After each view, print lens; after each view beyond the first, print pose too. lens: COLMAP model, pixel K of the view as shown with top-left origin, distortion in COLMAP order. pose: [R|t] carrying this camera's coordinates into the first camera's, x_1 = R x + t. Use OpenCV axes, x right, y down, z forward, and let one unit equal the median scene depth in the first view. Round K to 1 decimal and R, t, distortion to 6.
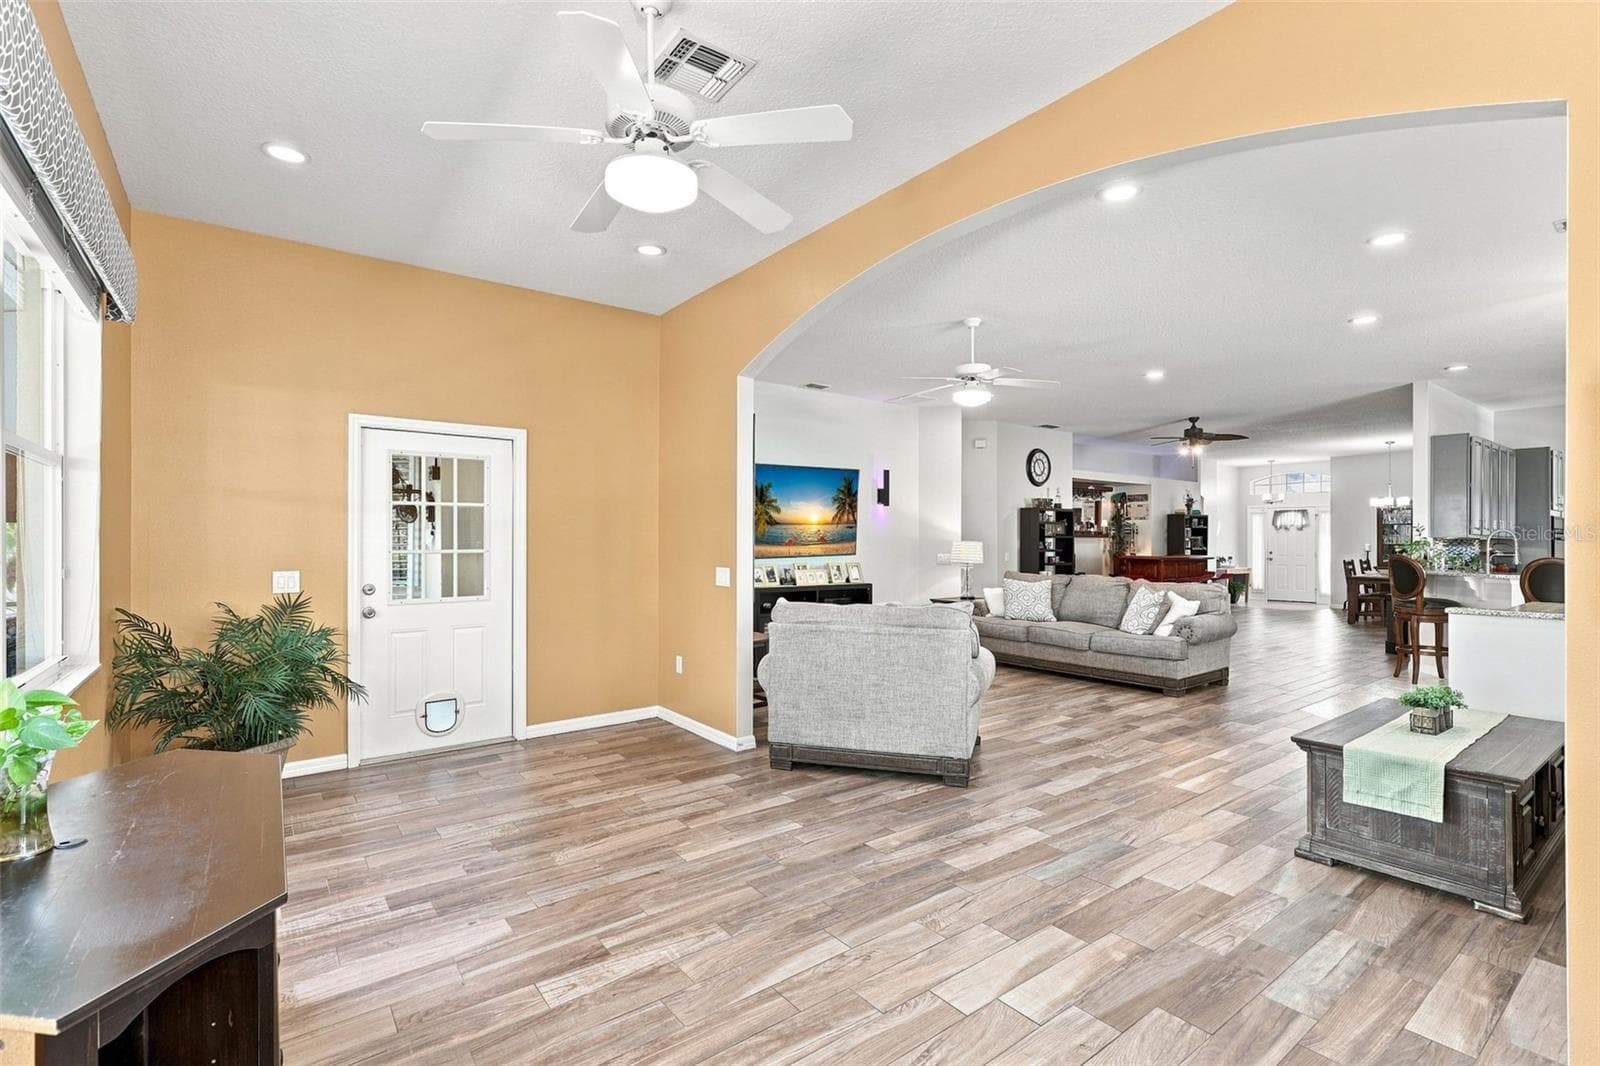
lens RADIAL K [[726.7, 0, 799.6], [0, 726.7, 535.4], [0, 0, 1]] dist [0.004506, 0.000167]
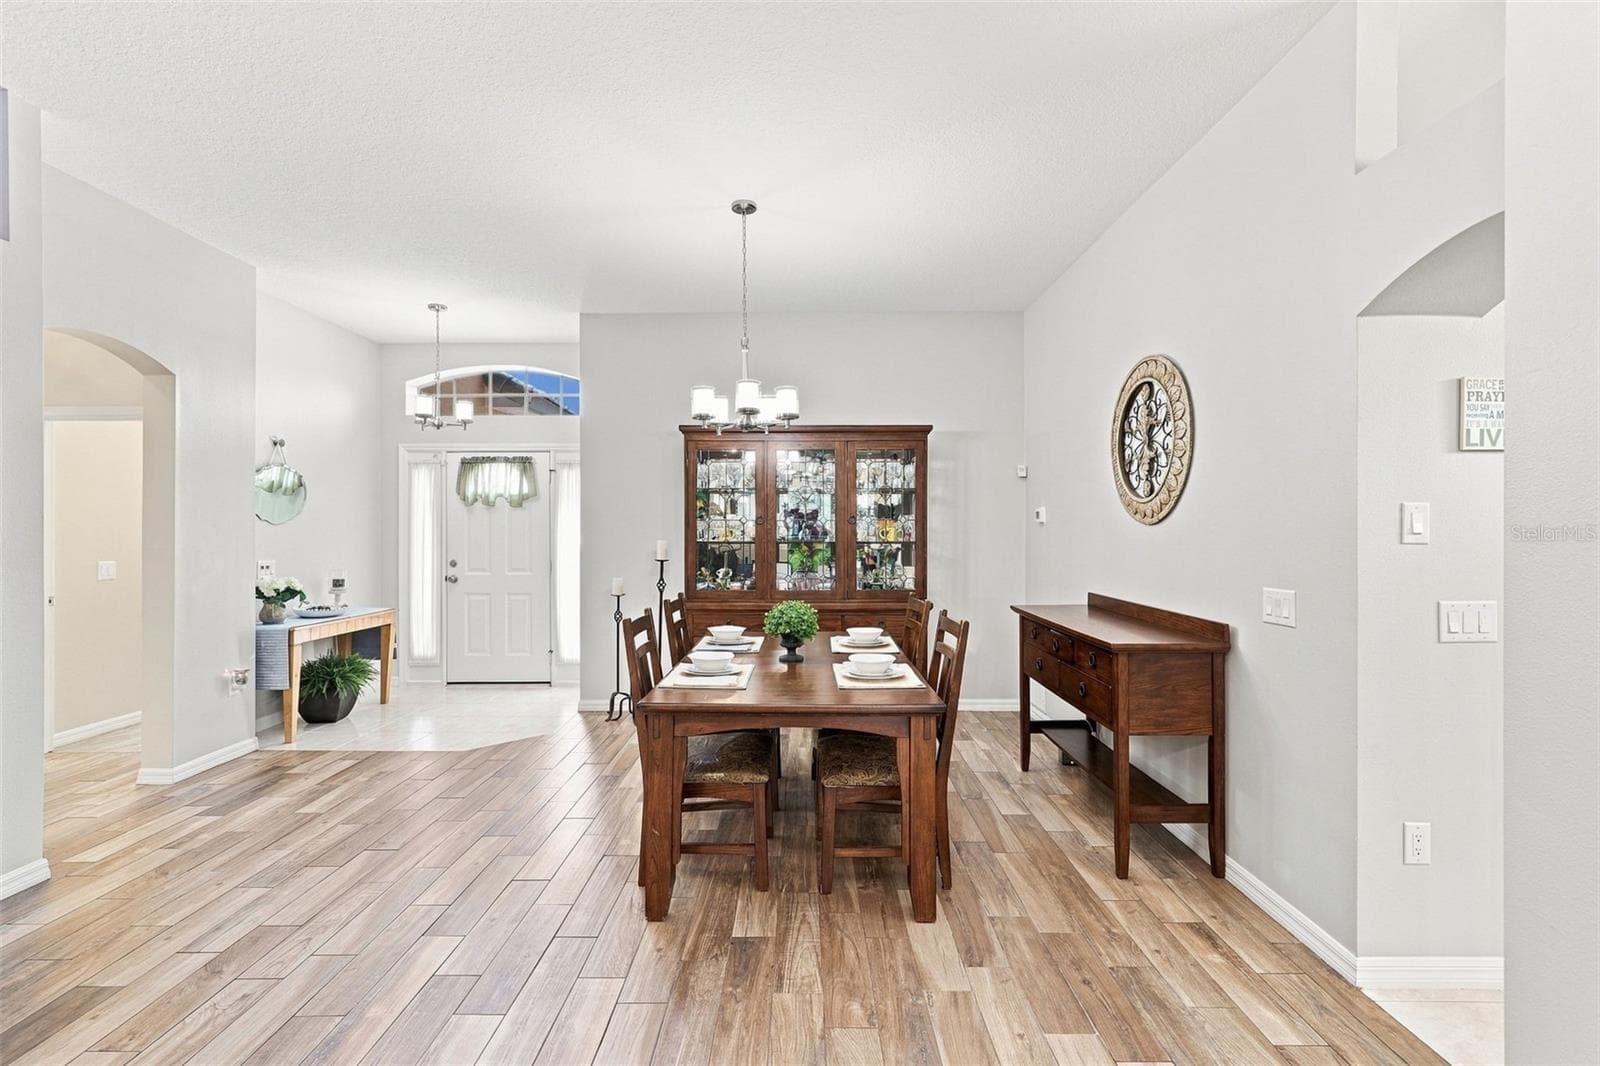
lens RADIAL K [[726.7, 0, 802.6], [0, 726.7, 528.6], [0, 0, 1]] dist [0.004506, 0.000167]
pose [[0.604757, -0.000833, 0.796410, 0.488020], [-0.001659, 0.999996, 0.002305, 0.003649], [-0.796408, -0.002715, 0.604753, 0.665826]]
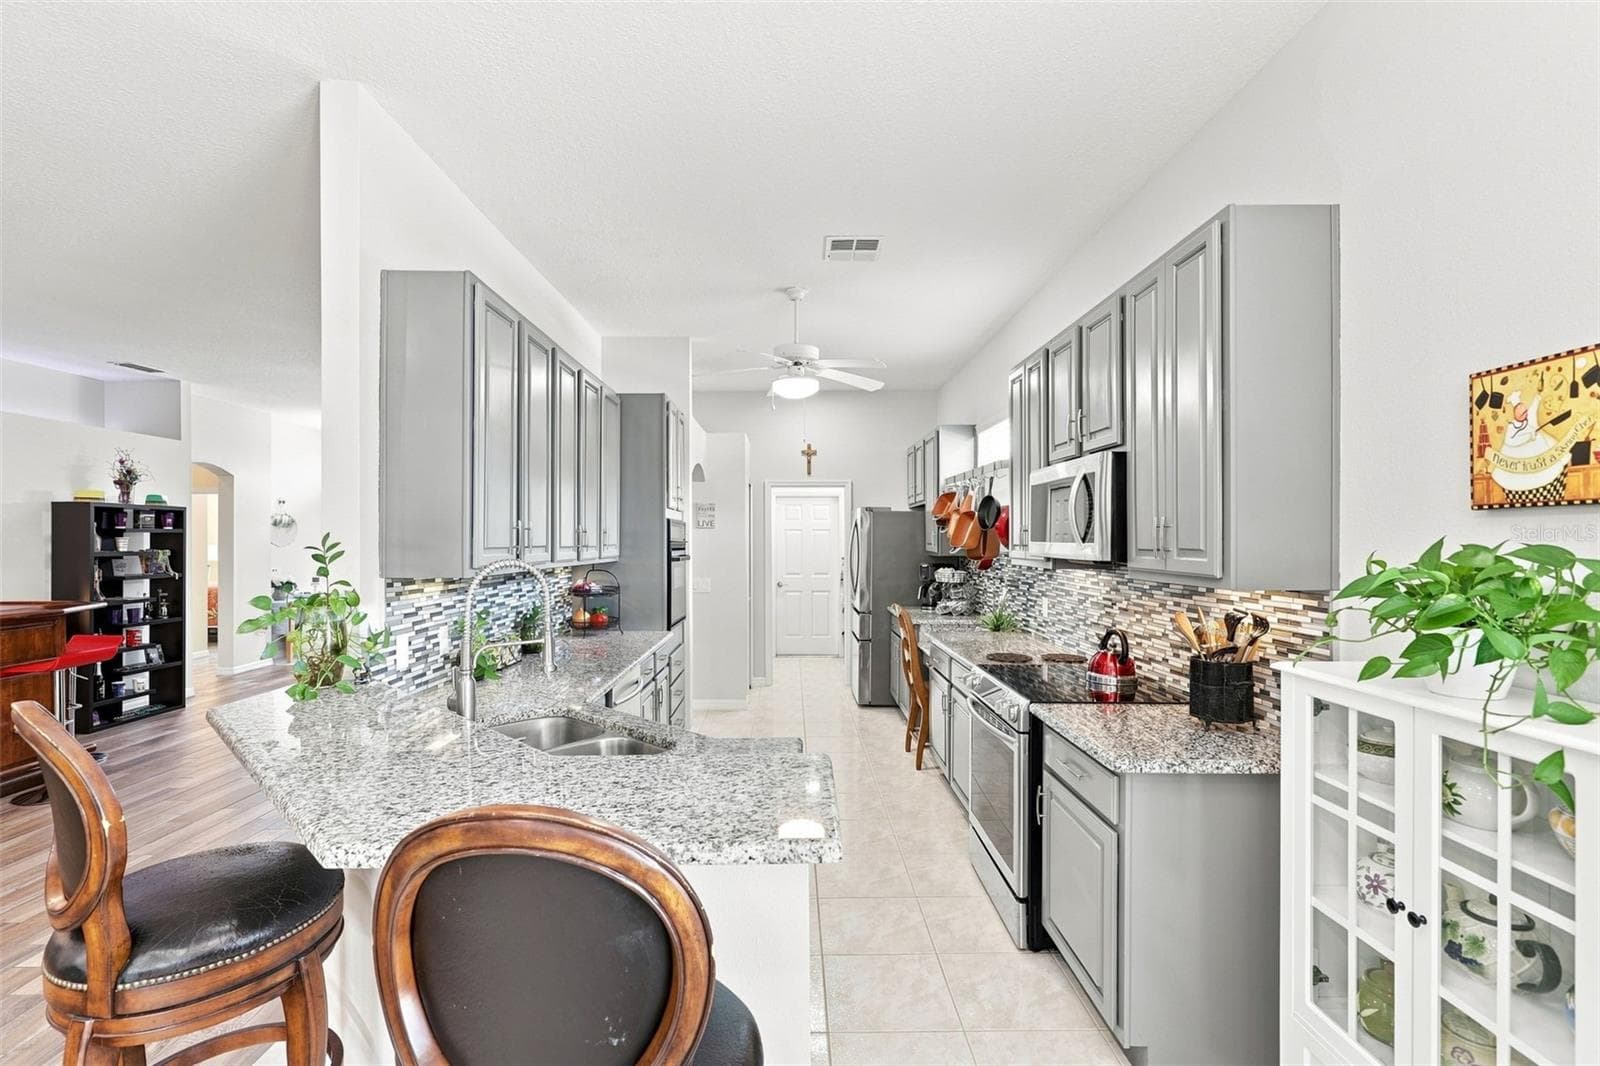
lens RADIAL K [[726.7, 0, 800.2], [0, 726.7, 533.2], [0, 0, 1]] dist [0.004506, 0.000167]
pose [[0.589194, -0.000110, 0.807991, 0.366698], [-0.000450, 1.000000, 0.000465, -0.009139], [-0.807991, -0.000638, 0.589194, 0.338513]]
